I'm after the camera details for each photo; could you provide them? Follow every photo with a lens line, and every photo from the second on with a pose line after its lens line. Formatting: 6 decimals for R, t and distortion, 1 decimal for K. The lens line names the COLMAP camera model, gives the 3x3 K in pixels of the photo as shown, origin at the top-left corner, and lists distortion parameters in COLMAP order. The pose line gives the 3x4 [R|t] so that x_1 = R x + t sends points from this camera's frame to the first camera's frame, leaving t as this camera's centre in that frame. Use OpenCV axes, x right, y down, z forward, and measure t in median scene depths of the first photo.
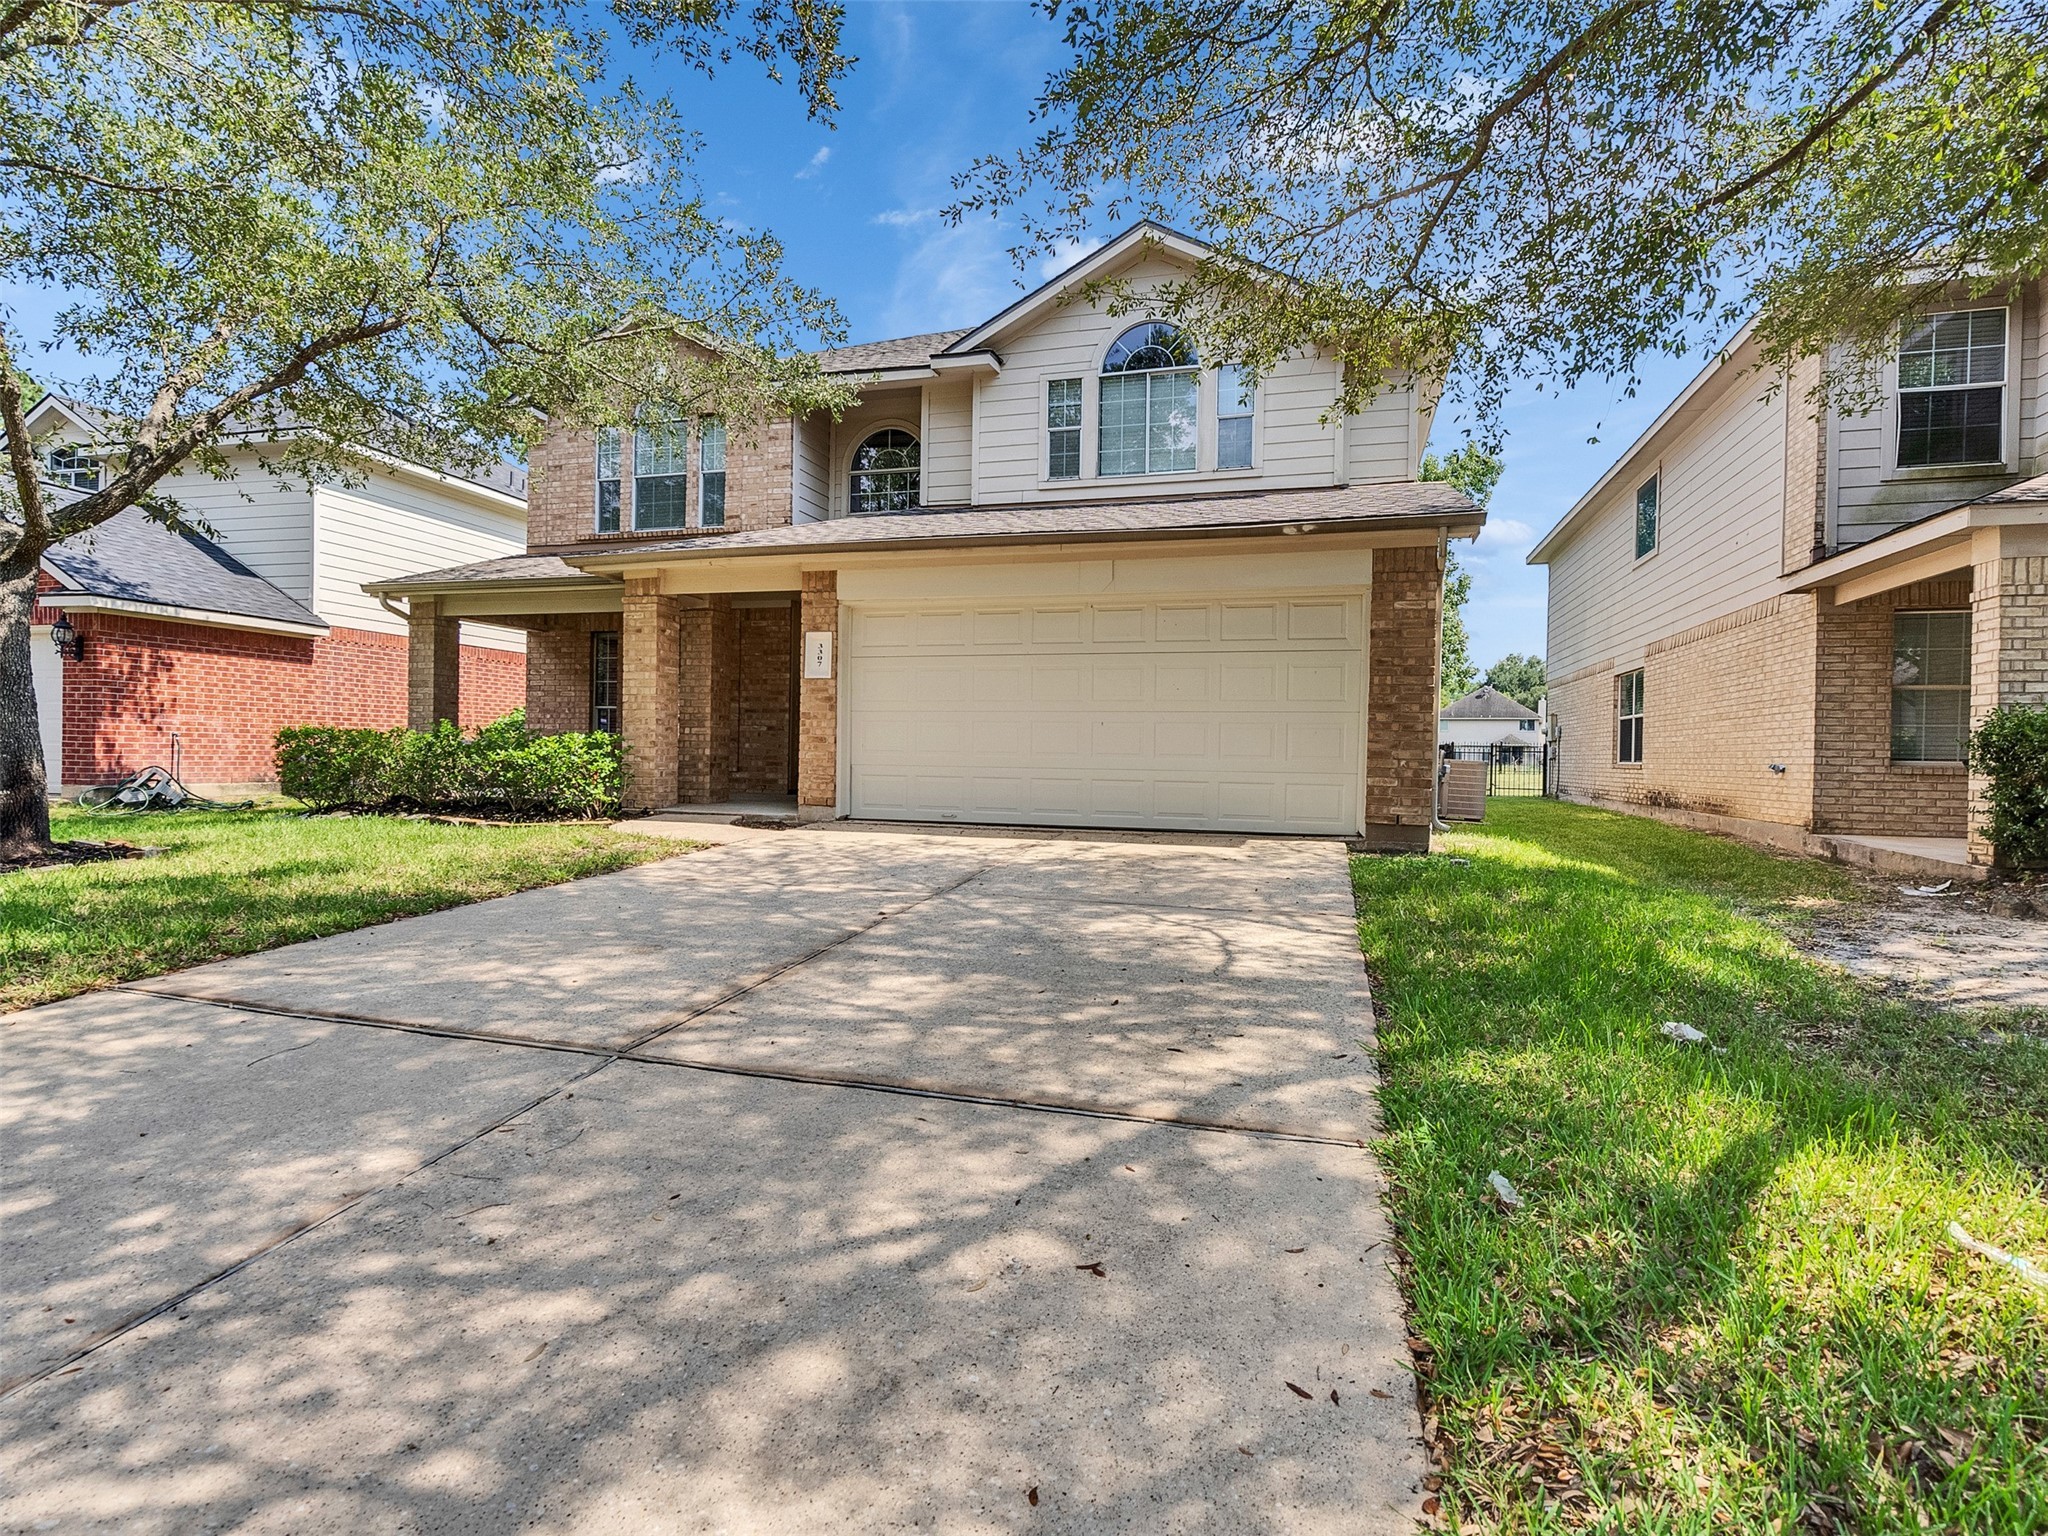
lens RADIAL K [[1048.4, 0, 1009.8], [0, 1048.4, 771.7], [0, 0, 1]] dist [-0.001329, 0.002341]
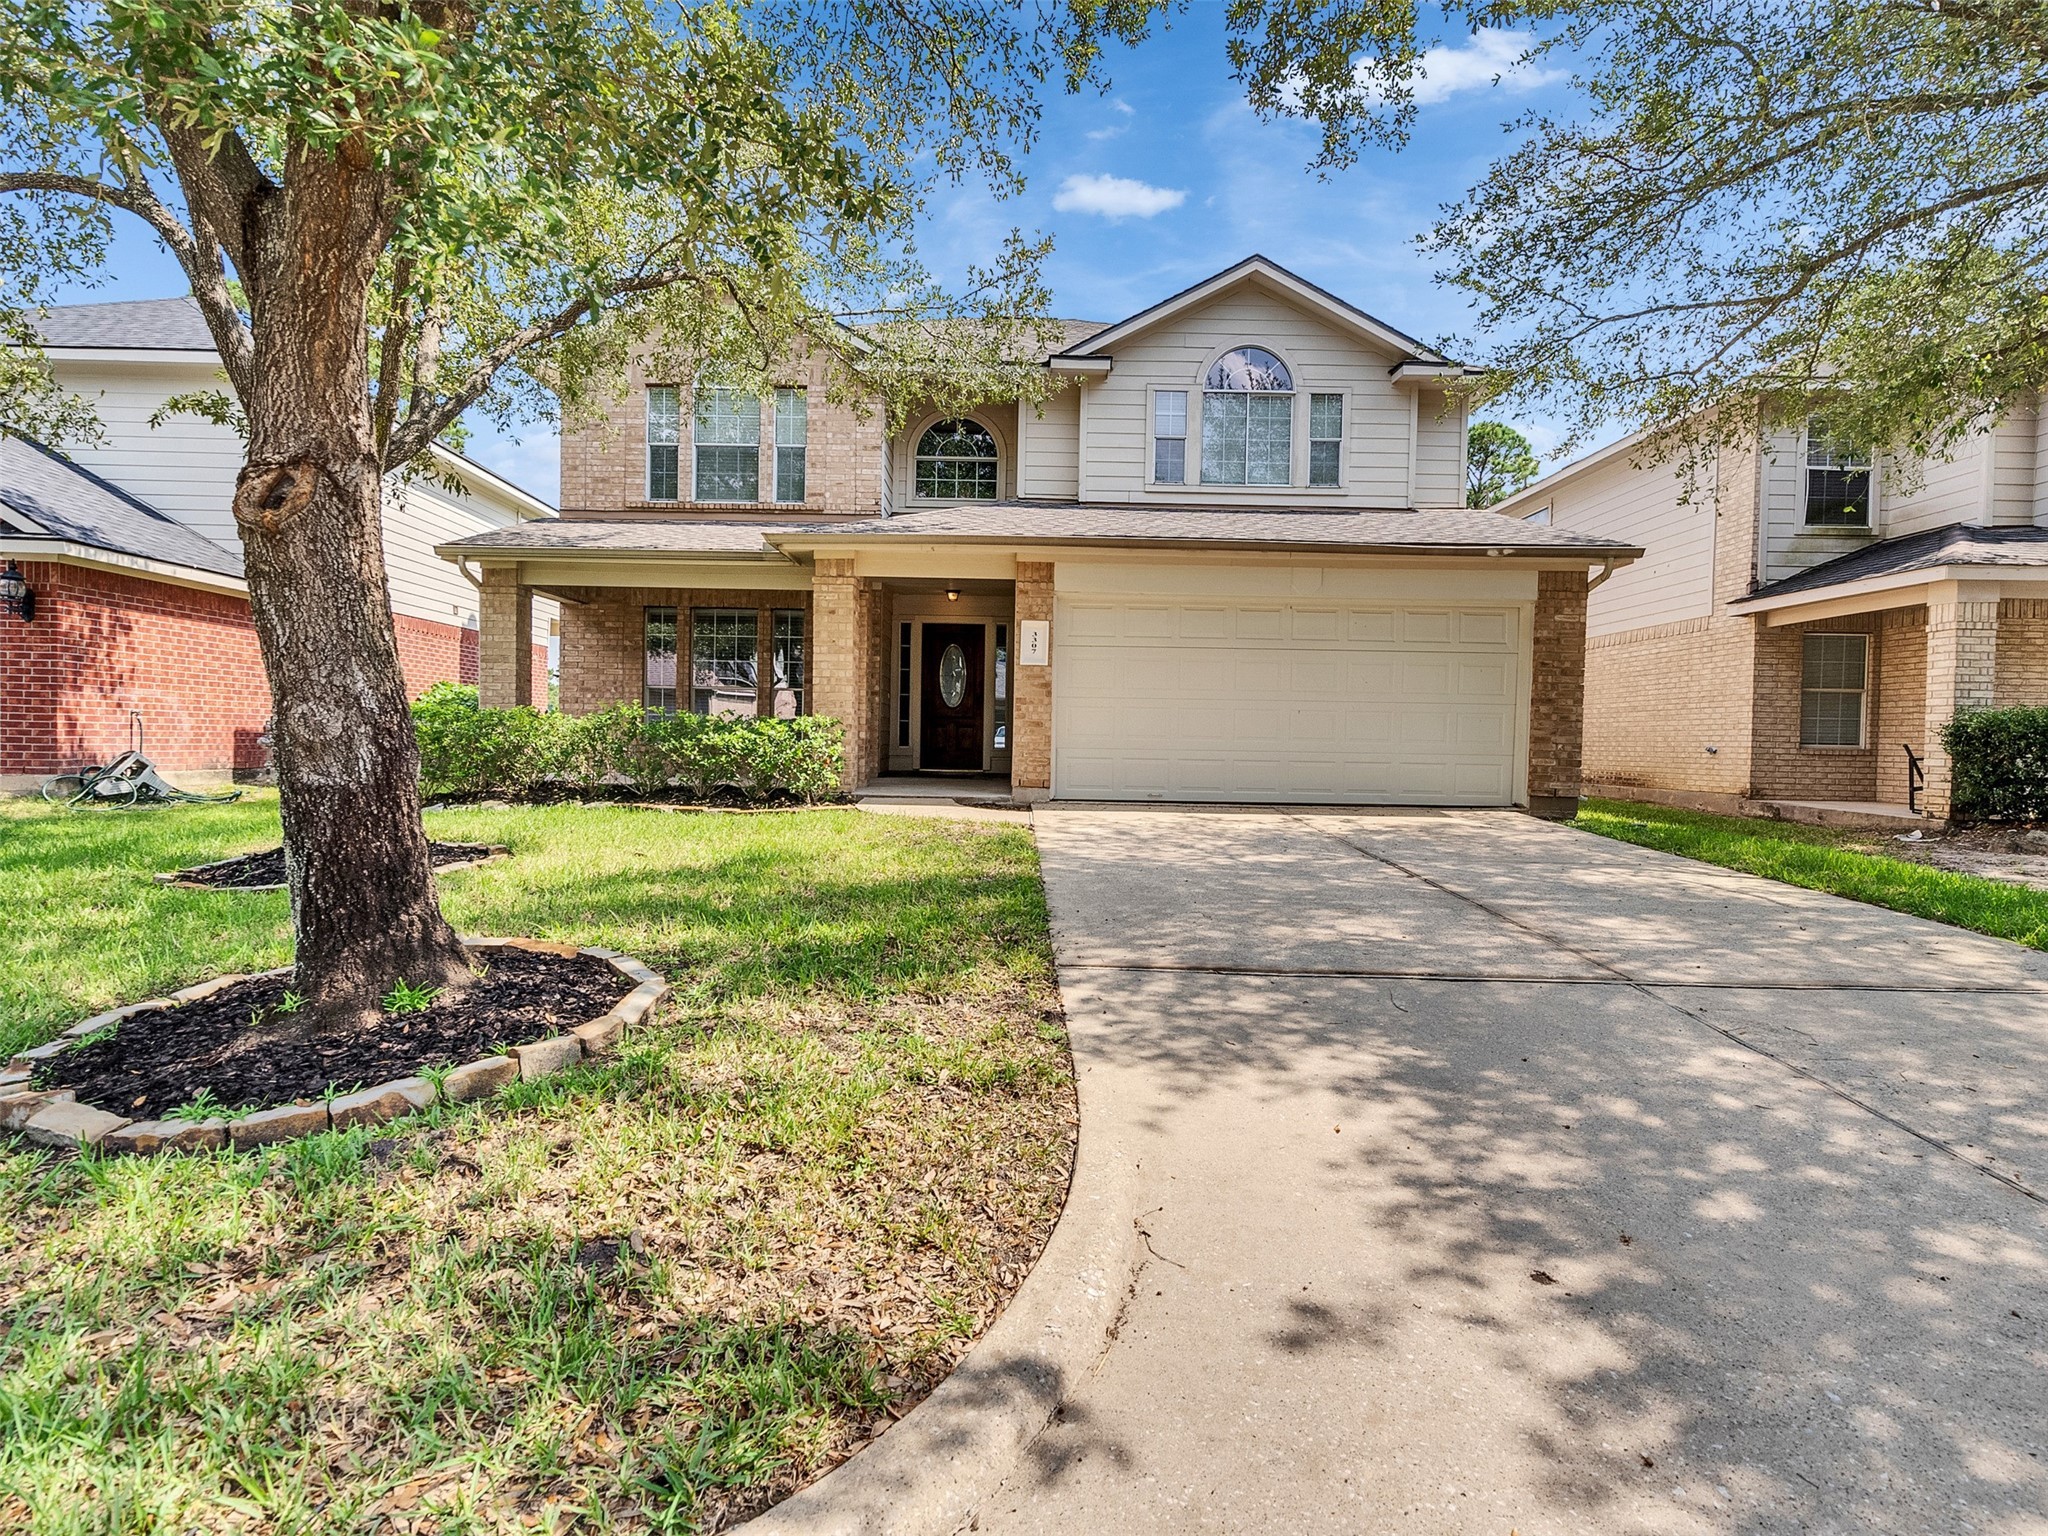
lens RADIAL K [[1047.6, 0, 1014.3], [0, 1047.6, 769.5], [0, 0, 1]] dist [-0.008590, 0.007233]
pose [[0.957279, -0.007253, 0.289076, -0.473055], [0.002440, 0.999852, 0.017007, -0.003282], [-0.289157, -0.015575, 0.957155, 0.009108]]
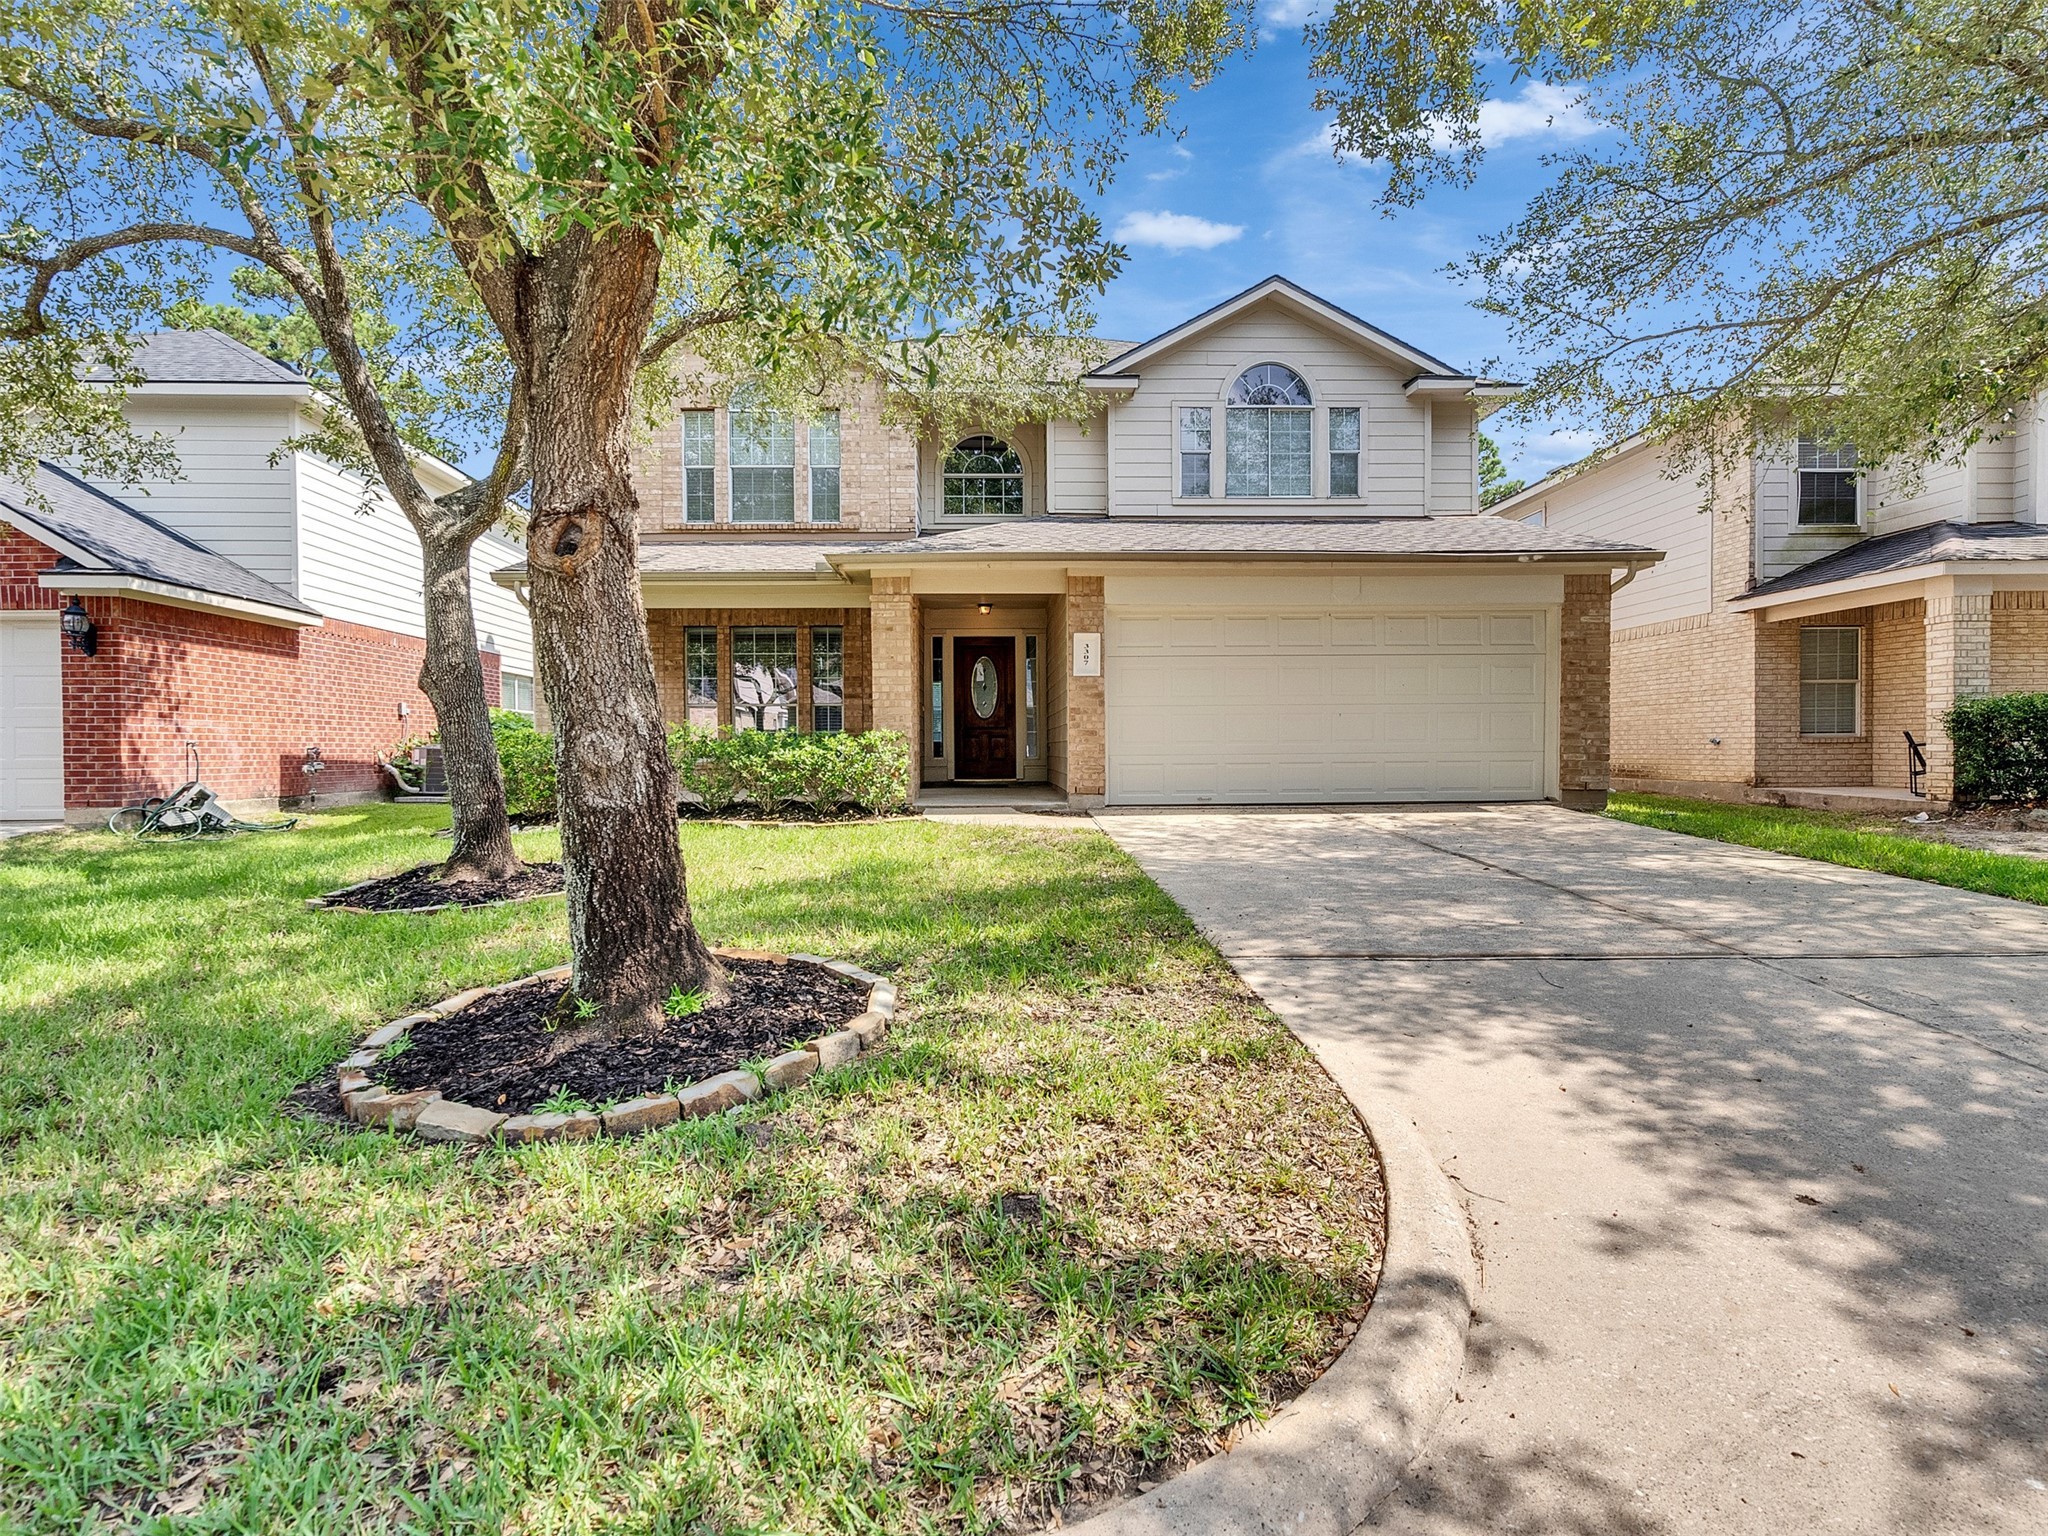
lens RADIAL K [[1047.6, 0, 1014.3], [0, 1047.6, 769.5], [0, 0, 1]] dist [-0.008590, 0.007233]
pose [[0.947933, -0.029855, 0.317067, -0.561816], [0.028176, 0.999554, 0.009880, -0.005630], [-0.317221, -0.000432, 0.948352, 0.004503]]
